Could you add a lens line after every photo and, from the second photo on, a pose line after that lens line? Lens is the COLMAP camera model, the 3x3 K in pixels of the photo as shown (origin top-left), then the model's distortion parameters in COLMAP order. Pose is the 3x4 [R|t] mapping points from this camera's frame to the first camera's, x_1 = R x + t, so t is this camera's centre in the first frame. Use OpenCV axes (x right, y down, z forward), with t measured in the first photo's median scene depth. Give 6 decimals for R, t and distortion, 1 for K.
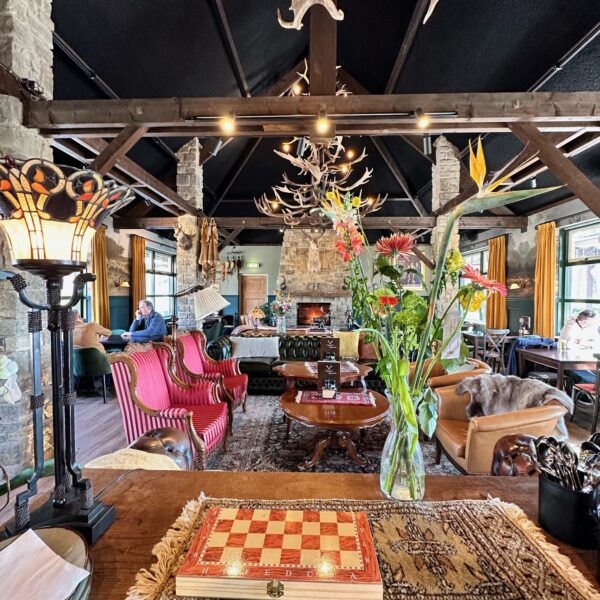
lens RADIAL K [[318.7, 0, 301.0], [0, 318.7, 300.6], [0, 0, 1]] dist [0.001313, 0.000212]
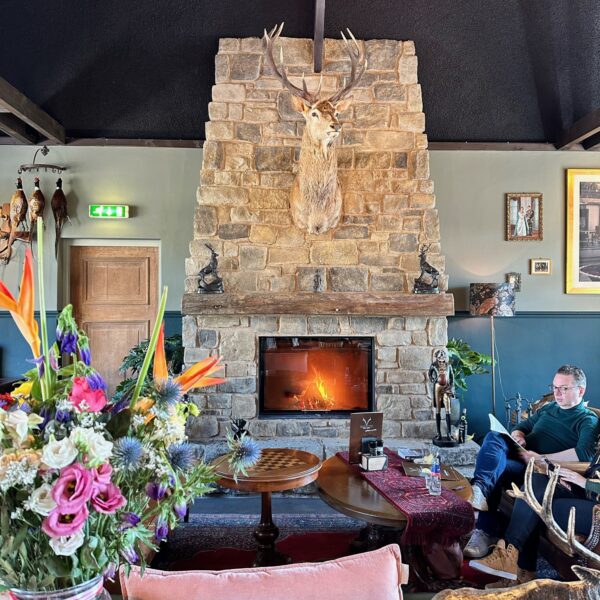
lens RADIAL K [[555.7, 0, 301.7], [0, 555.7, 299.3], [0, 0, 1]] dist [0.183657, -0.364445]
pose [[0.998113, -0.001955, 0.061378, -0.006491], [0.003855, 0.999517, -0.030853, -0.020582], [-0.061288, 0.031031, 0.997638, 0.878328]]
